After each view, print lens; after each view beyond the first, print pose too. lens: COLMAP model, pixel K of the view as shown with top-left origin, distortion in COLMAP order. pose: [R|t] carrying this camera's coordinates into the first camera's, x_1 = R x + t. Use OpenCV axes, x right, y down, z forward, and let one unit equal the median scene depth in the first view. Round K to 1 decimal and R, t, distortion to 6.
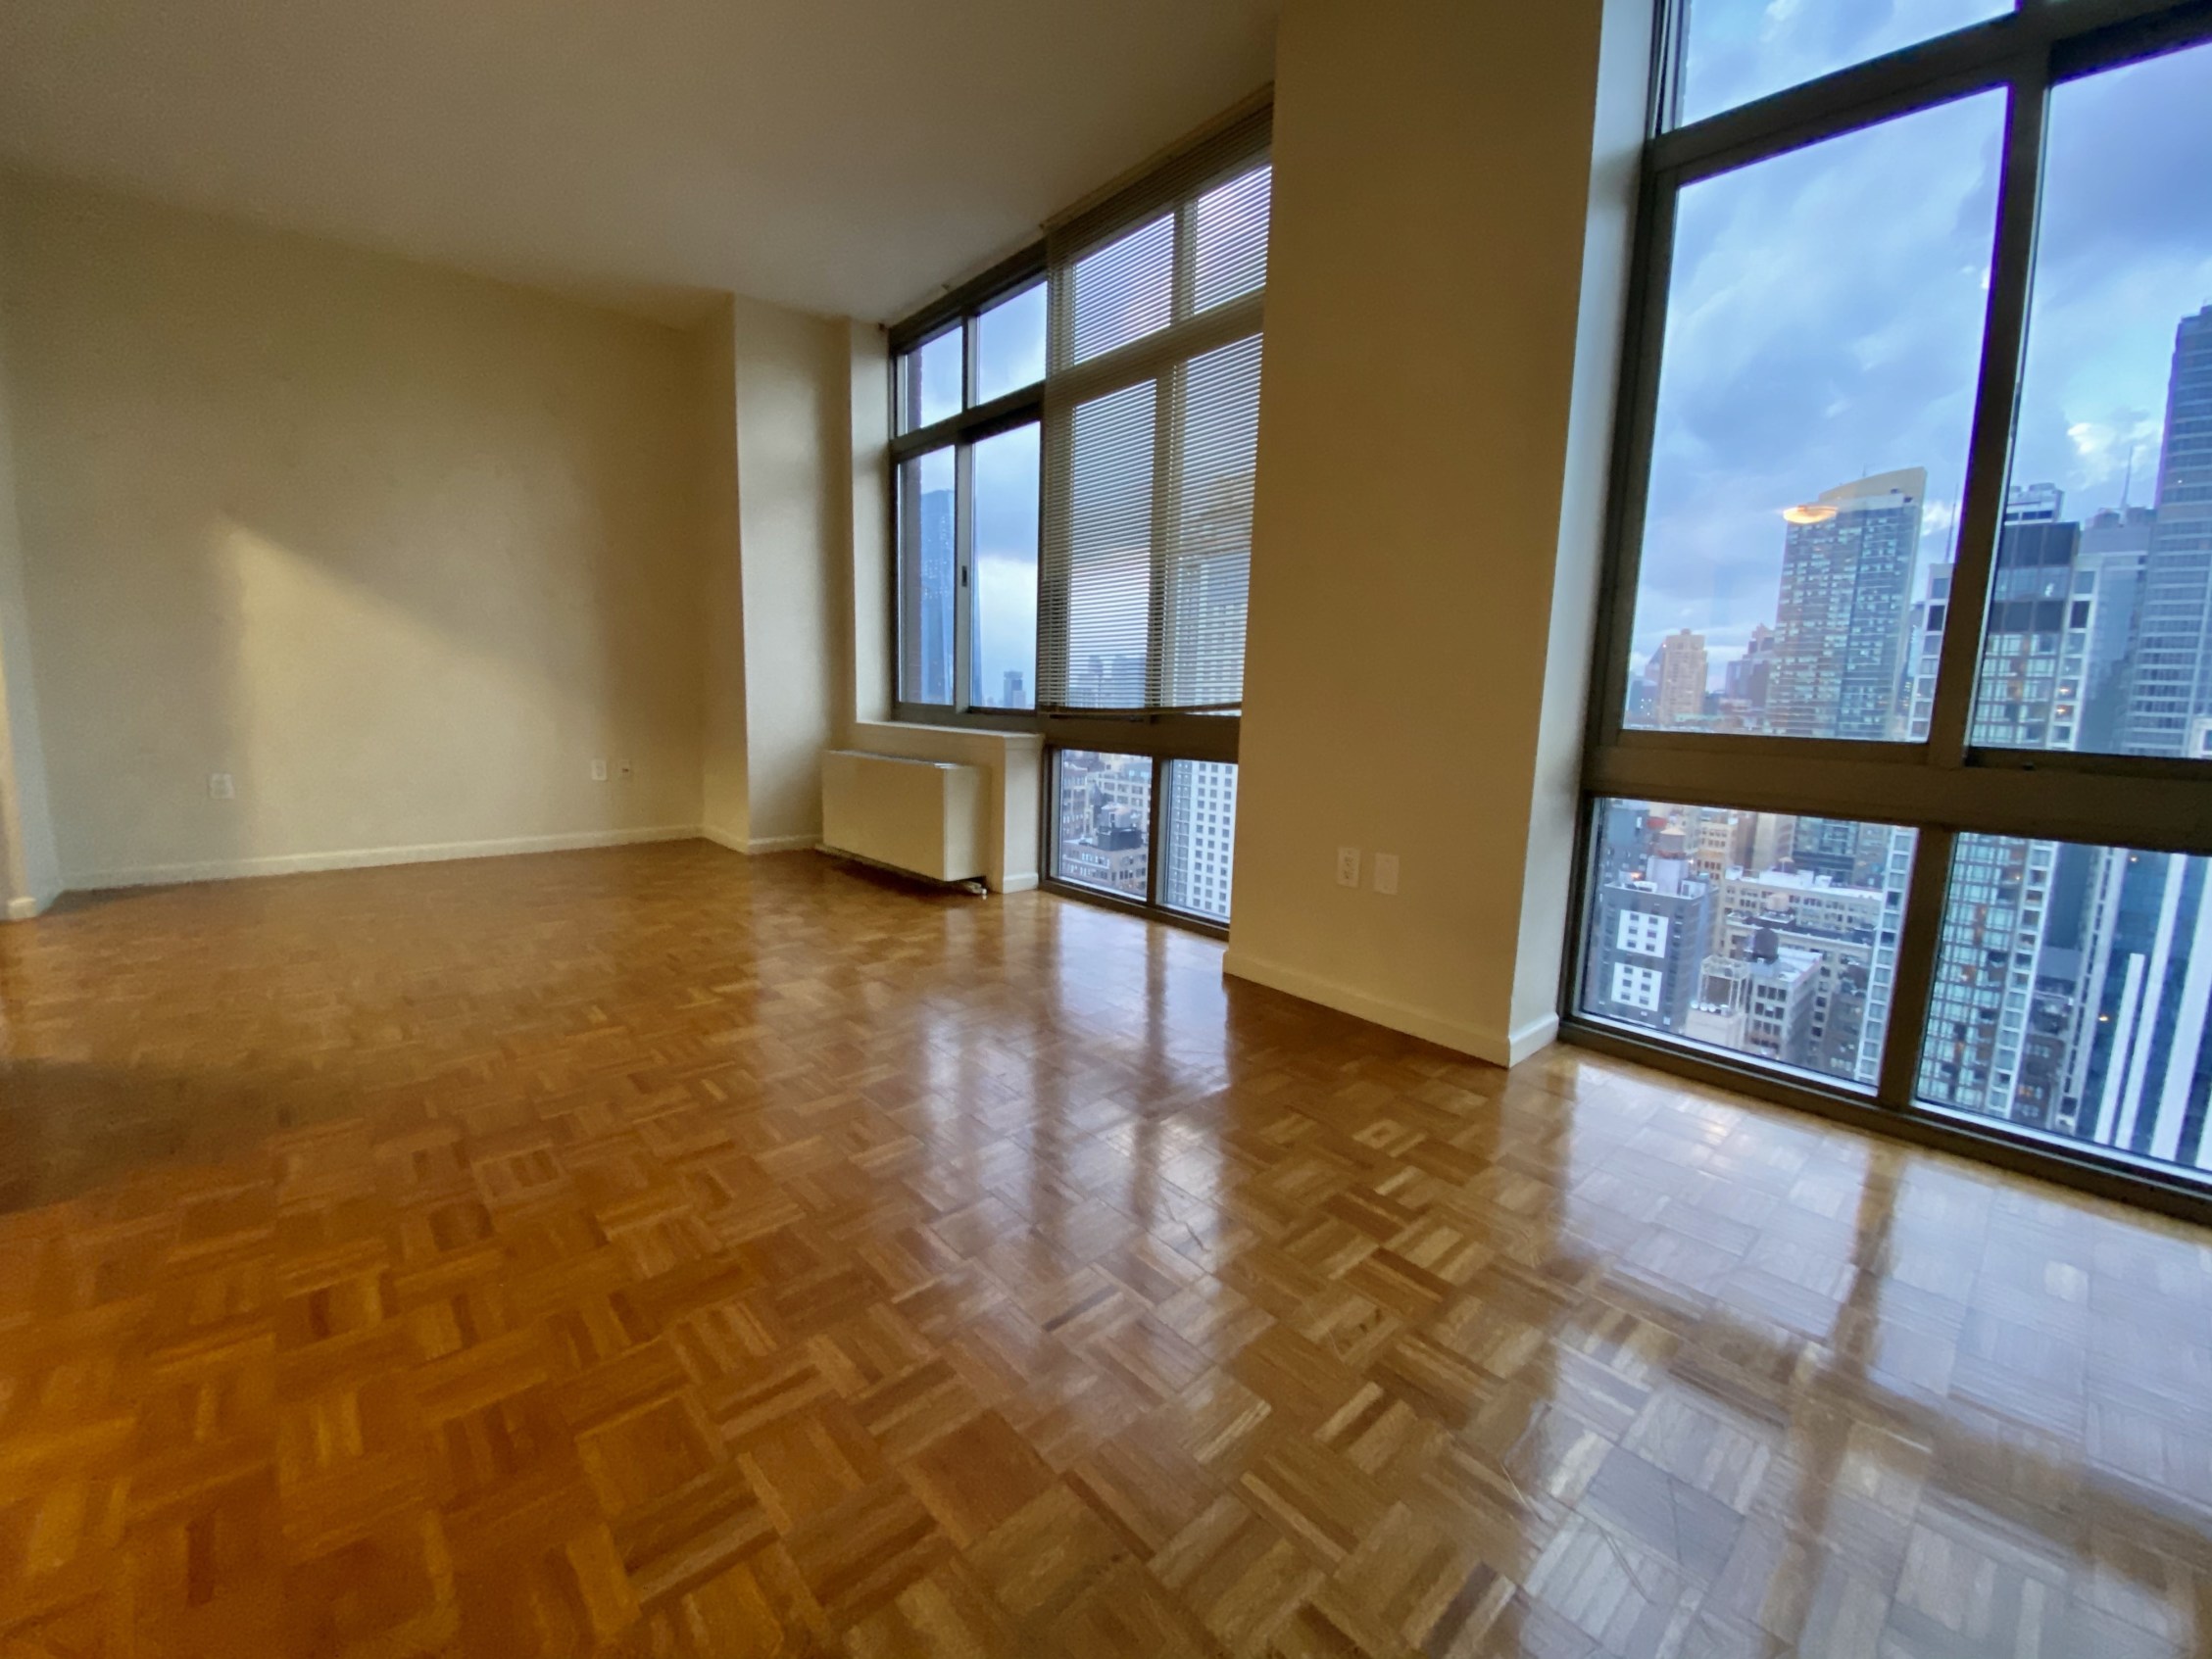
lens RADIAL K [[883.6, 0, 1106.0], [0, 883.6, 829.5], [0, 0, 1]] dist [0.001353, -0.011234]
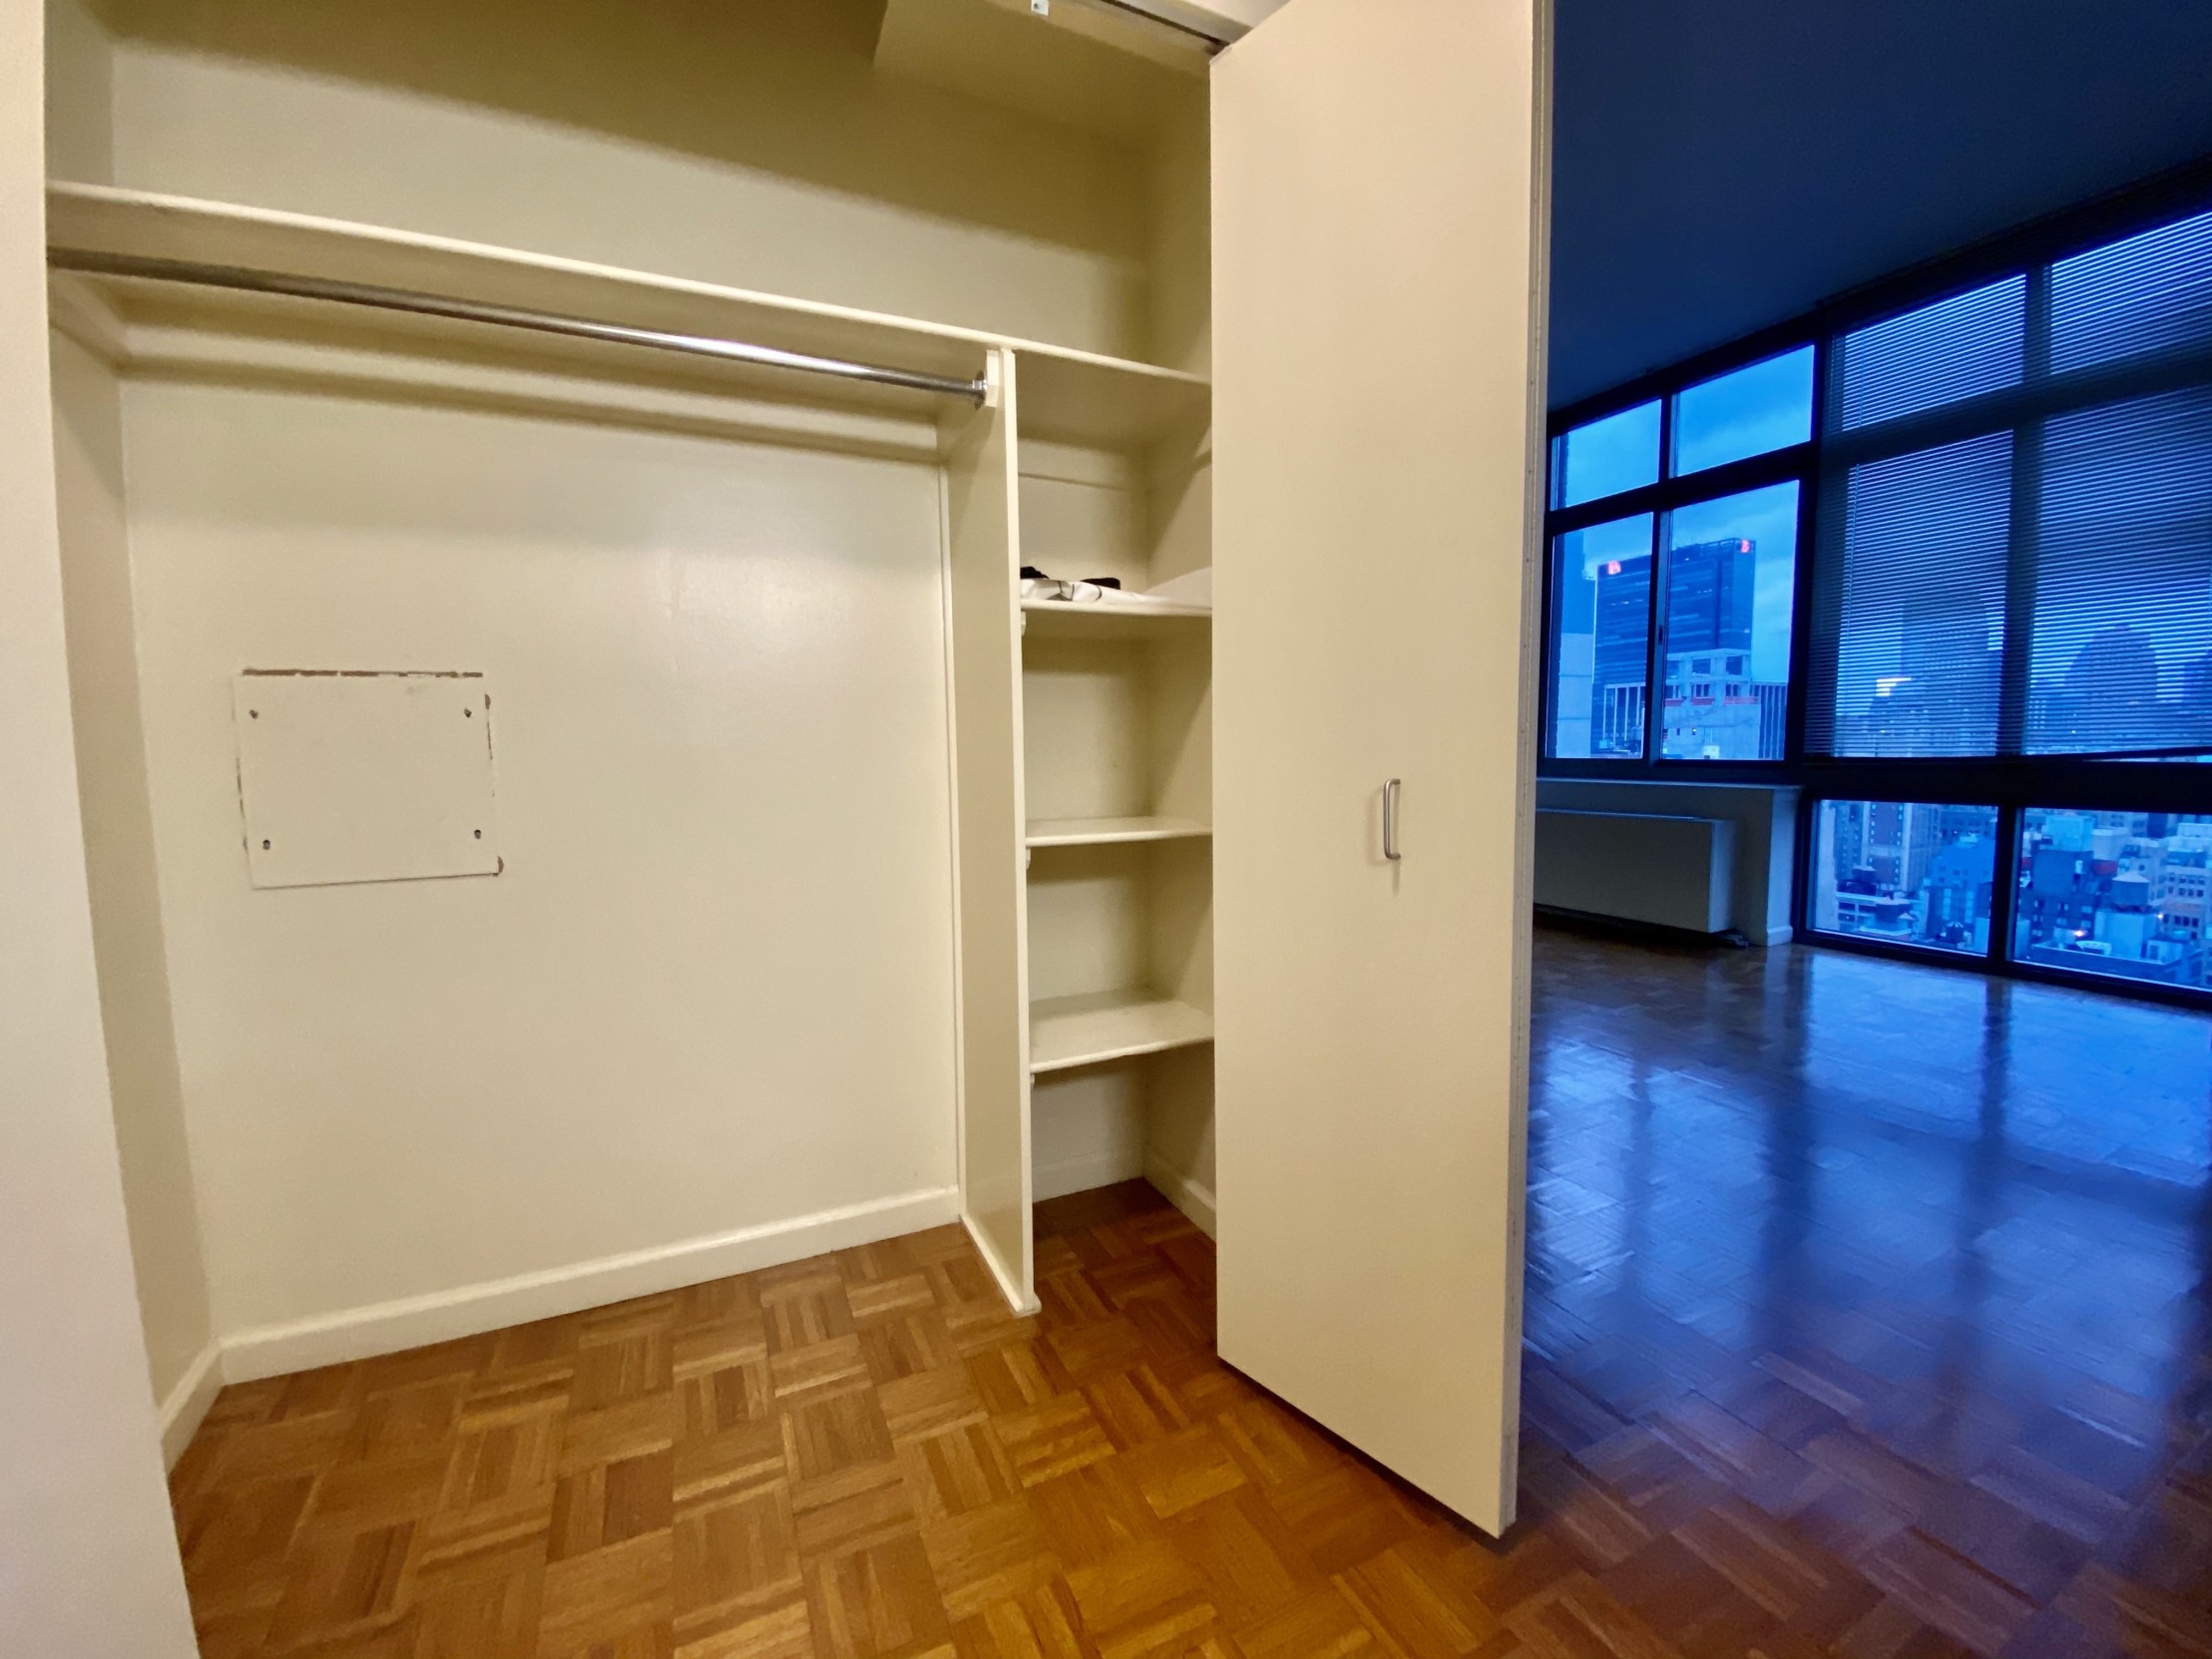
lens RADIAL K [[883.6, 0, 1106.0], [0, 883.6, 829.5], [0, 0, 1]] dist [0.001353, -0.011234]
pose [[0.958555, -0.019941, -0.284208, -0.513112], [0.003812, 0.998356, -0.057190, -0.004478], [0.284881, 0.053736, 0.957056, -0.165522]]
